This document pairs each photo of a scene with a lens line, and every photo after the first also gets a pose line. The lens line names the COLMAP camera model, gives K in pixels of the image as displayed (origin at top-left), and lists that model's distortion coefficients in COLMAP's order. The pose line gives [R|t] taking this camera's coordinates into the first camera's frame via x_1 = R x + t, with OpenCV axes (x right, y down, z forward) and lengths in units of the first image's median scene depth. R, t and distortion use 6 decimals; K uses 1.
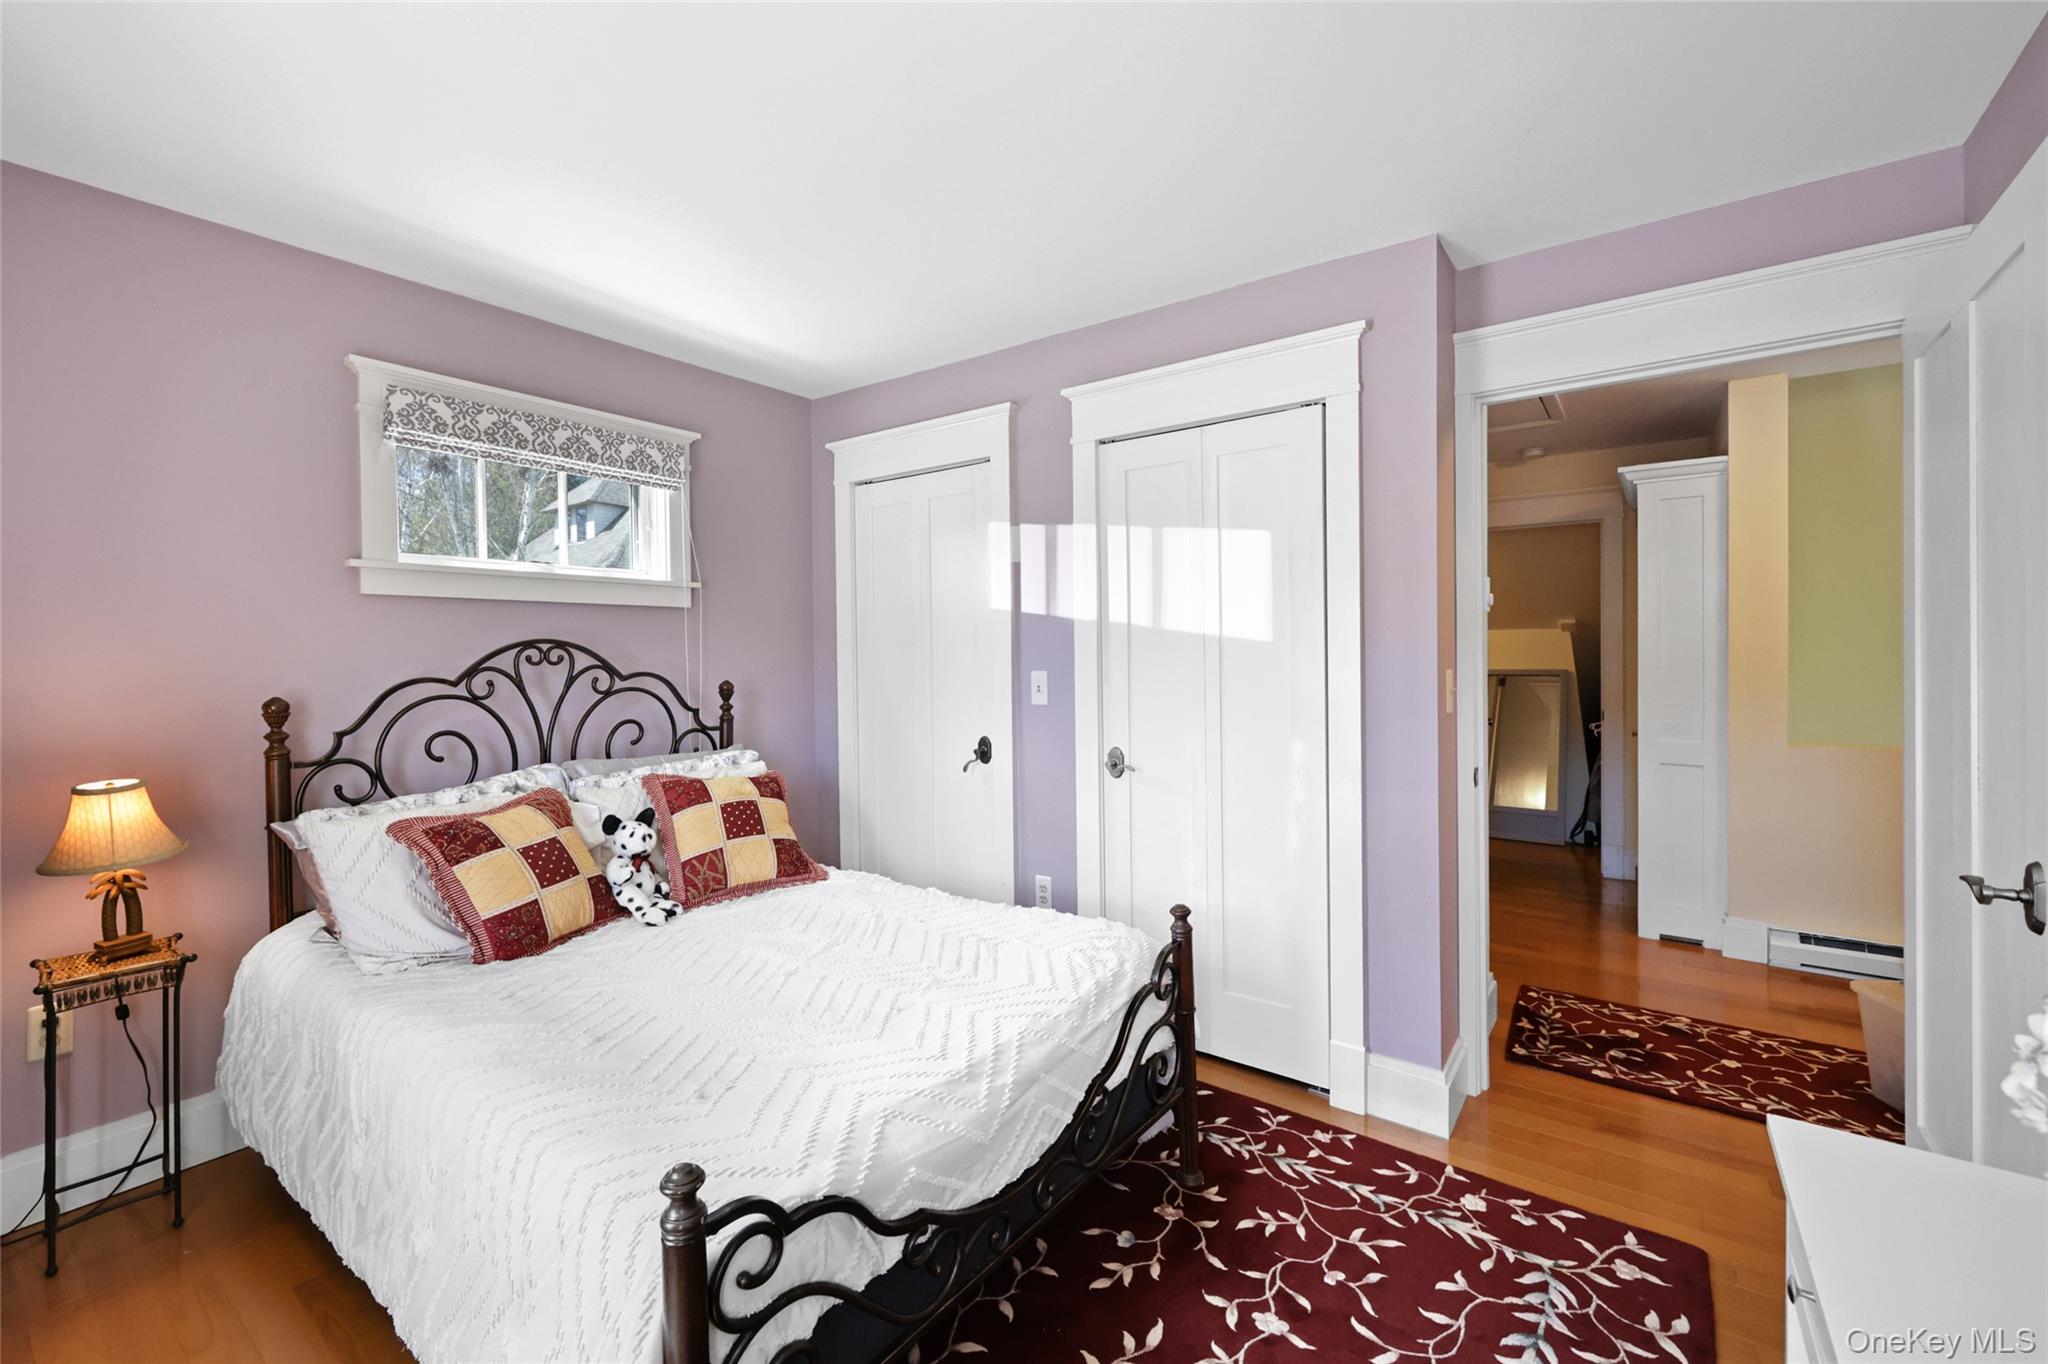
lens RADIAL K [[835.5, 0, 1028.9], [0, 835.5, 654.7], [0, 0, 1]] dist [-0.002993, -0.000273]
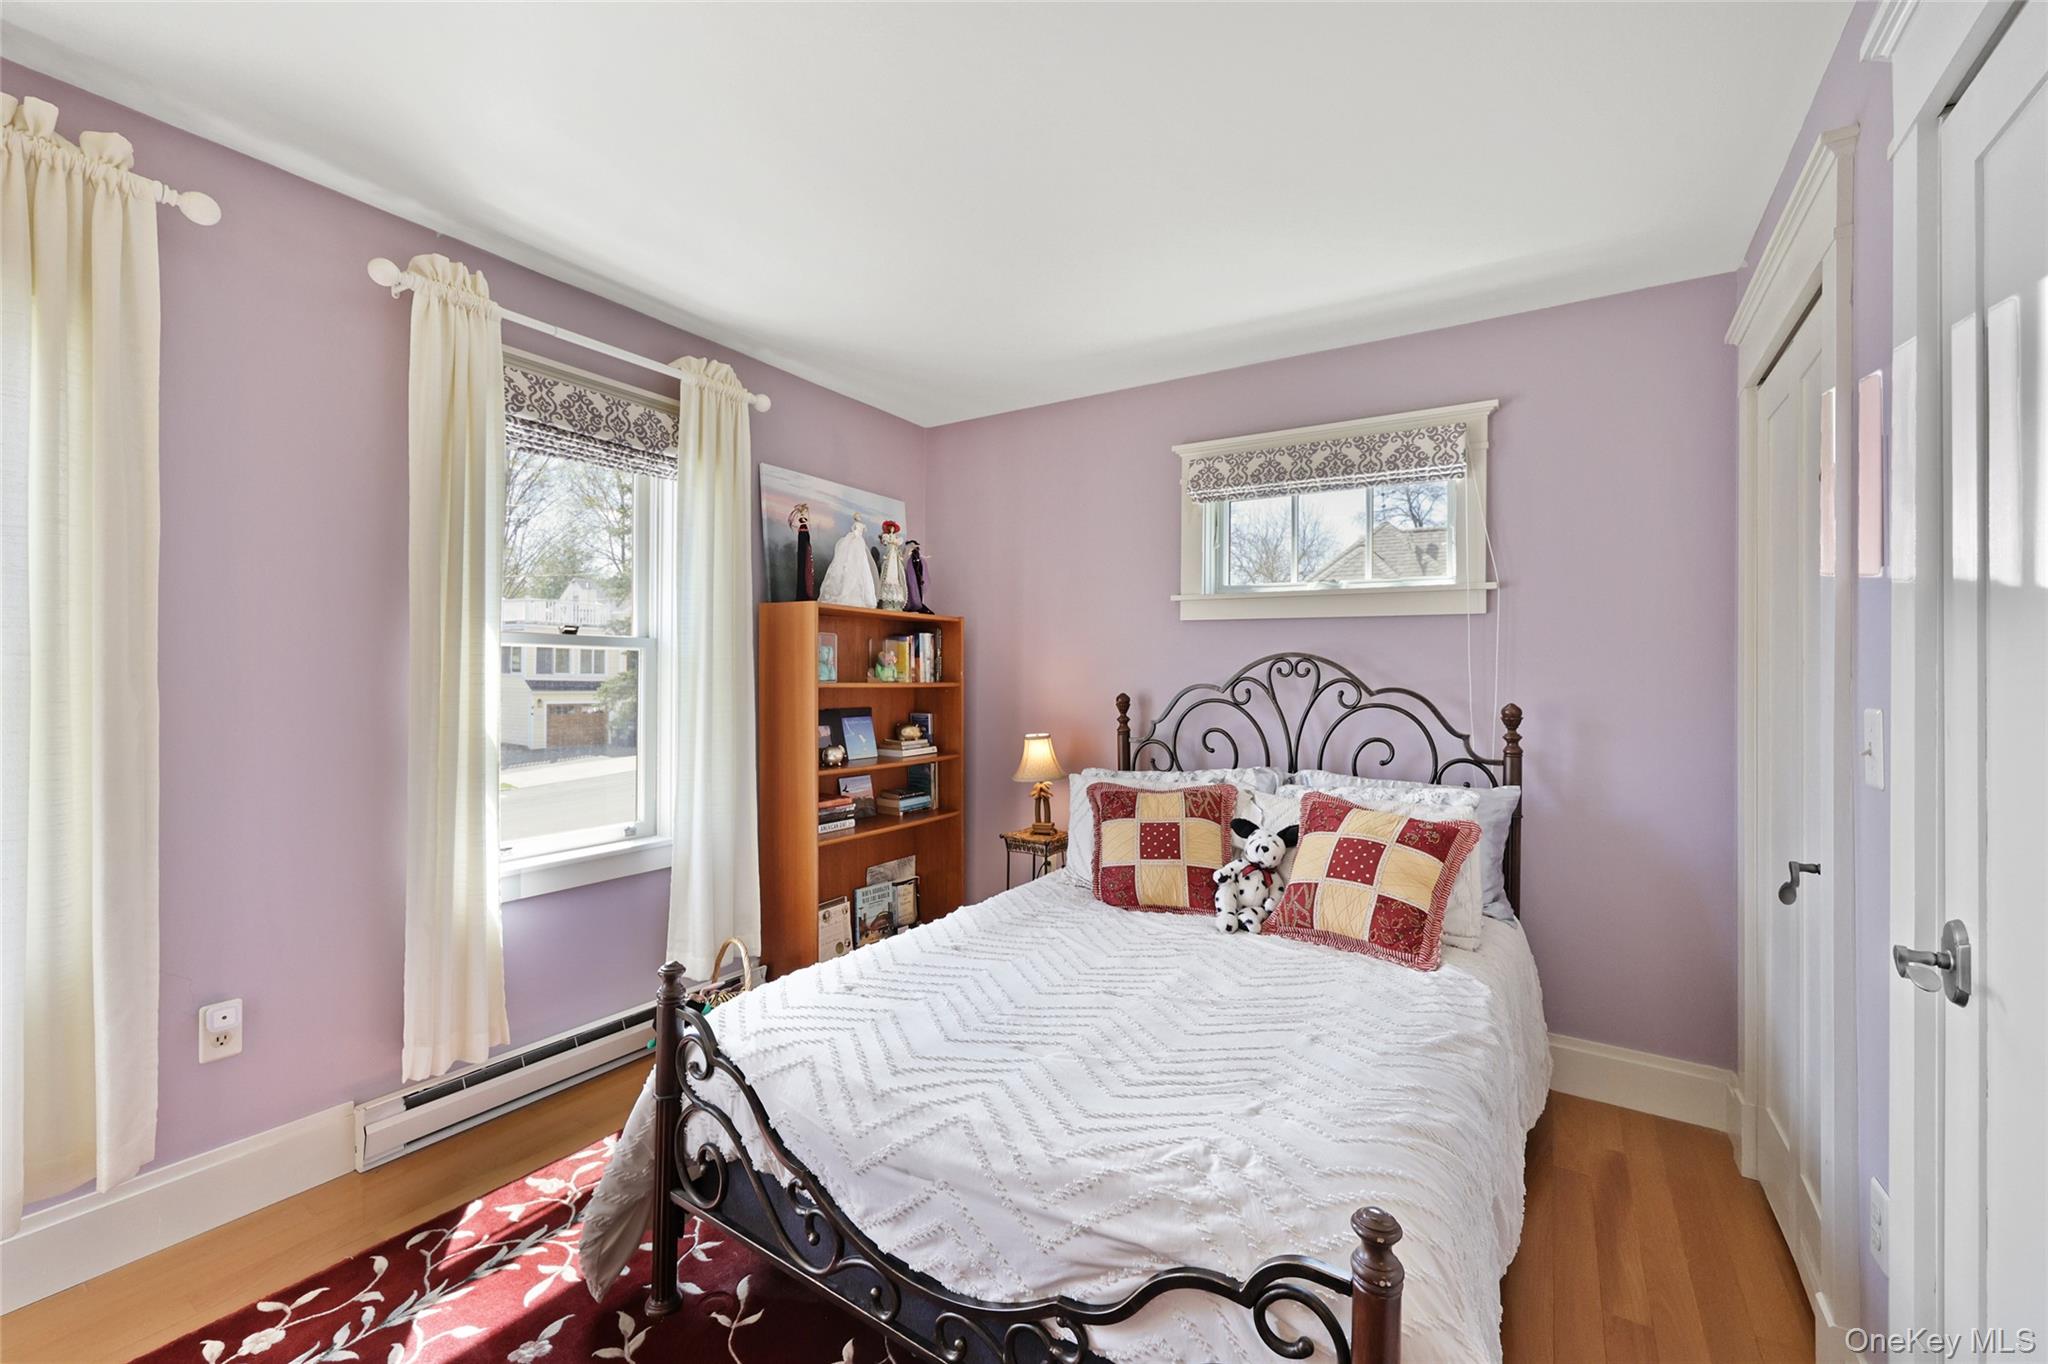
lens RADIAL K [[835.5, 0, 1022.3], [0, 835.5, 669.7], [0, 0, 1]] dist [-0.002993, -0.000273]
pose [[0.051901, 0.001296, -0.998651, 0.492242], [-0.021026, 0.999779, 0.000205, 0.010663], [0.998431, 0.020987, 0.051916, 0.623237]]
